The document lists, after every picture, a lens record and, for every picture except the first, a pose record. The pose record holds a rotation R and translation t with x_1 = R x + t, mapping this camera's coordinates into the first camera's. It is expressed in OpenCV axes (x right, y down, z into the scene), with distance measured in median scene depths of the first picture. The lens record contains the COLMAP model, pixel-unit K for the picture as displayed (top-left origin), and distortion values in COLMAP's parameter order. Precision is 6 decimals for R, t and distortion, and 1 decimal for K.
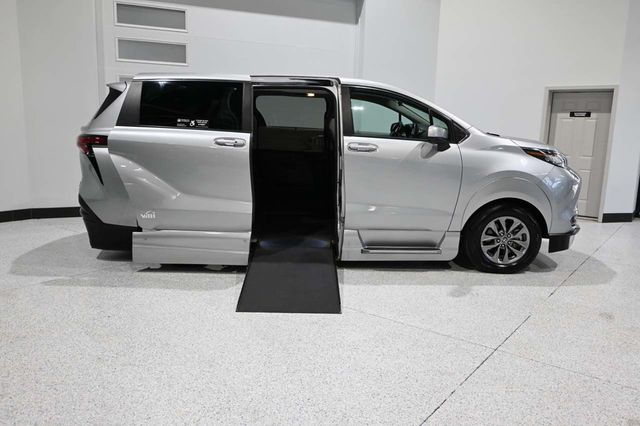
lens RADIAL K [[491.5, 0, 320.0], [0, 491.5, 213.0], [0, 0, 1]] dist [-0.003297, -0.000369]
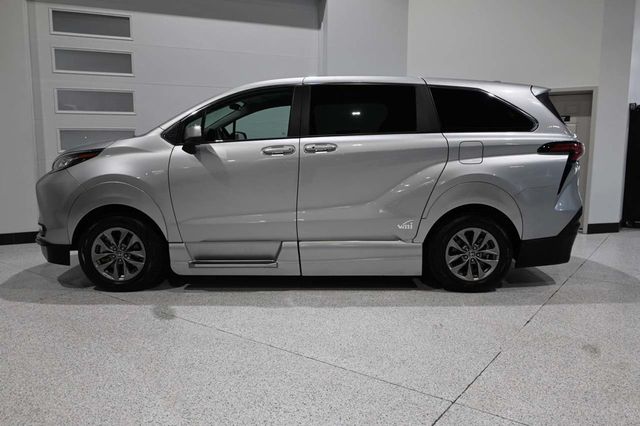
lens RADIAL K [[496.6, 0, 320.0], [0, 496.6, 213.0], [0, 0, 1]] dist [-0.007253, -0.004195]
pose [[0.999399, -0.028015, 0.020397, 0.091691], [0.028671, 0.999056, -0.032637, -0.006748], [-0.019463, 0.033202, 0.999259, 0.129524]]
